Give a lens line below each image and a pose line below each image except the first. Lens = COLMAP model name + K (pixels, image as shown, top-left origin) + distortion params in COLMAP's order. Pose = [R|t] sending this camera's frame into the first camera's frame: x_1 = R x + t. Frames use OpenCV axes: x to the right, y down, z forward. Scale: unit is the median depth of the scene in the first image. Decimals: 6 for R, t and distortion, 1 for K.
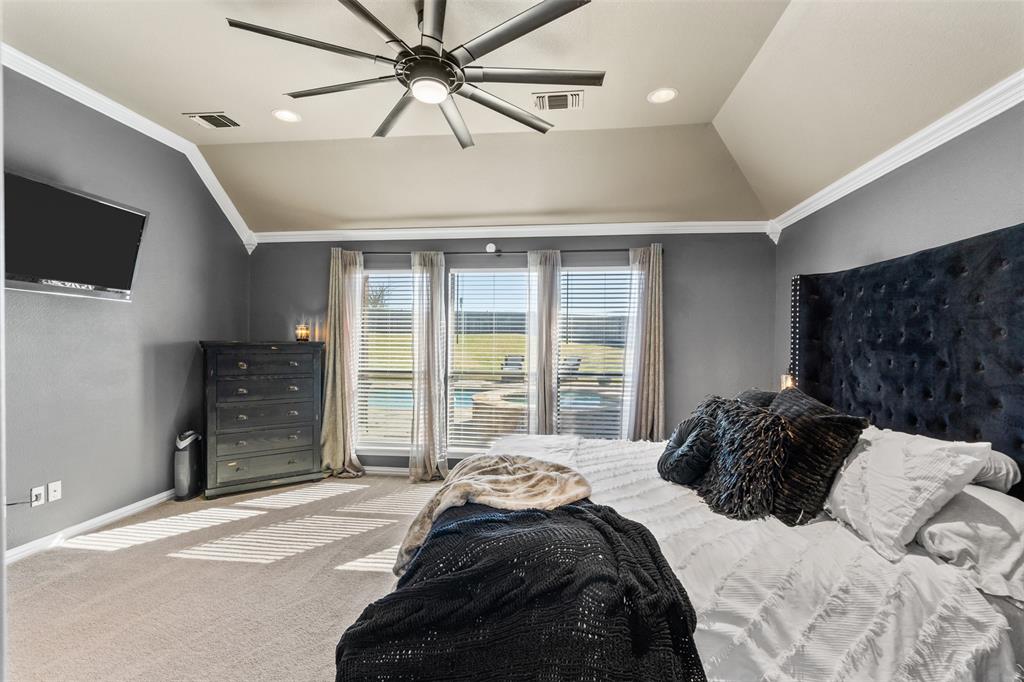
lens RADIAL K [[468.5, 0, 505.0], [0, 468.5, 345.6], [0, 0, 1]] dist [-0.009489, -0.000064]
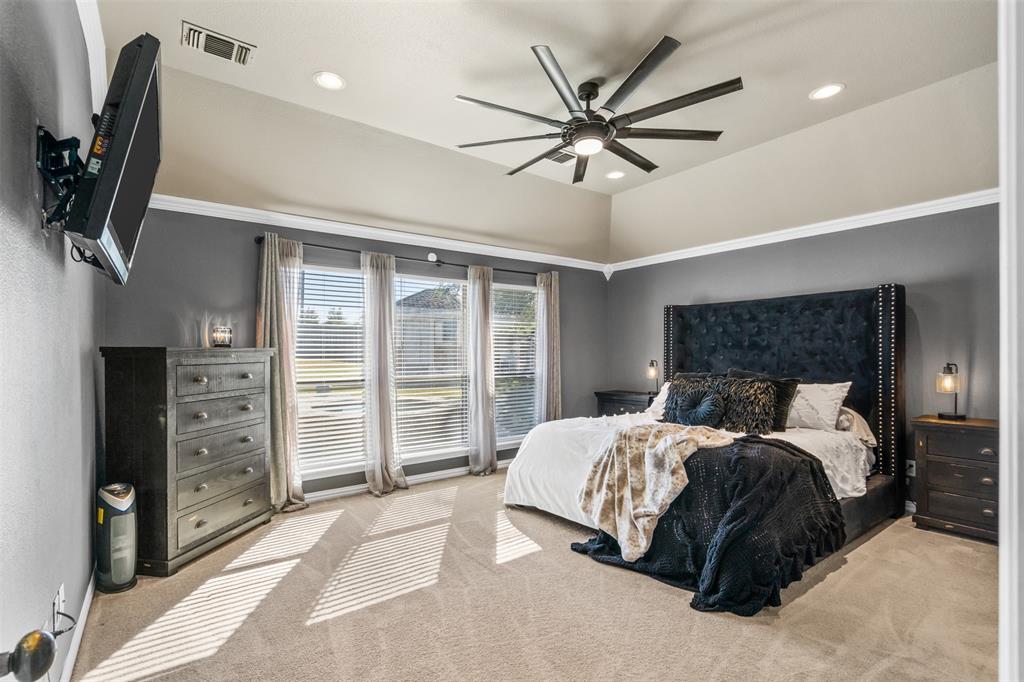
lens RADIAL K [[468.5, 0, 505.0], [0, 468.5, 345.6], [0, 0, 1]] dist [-0.009489, -0.000064]
pose [[0.733966, -0.001003, 0.679185, -0.677999], [0.012739, 0.999843, -0.012290, 0.003347], [-0.679066, 0.017672, 0.733864, 0.138437]]
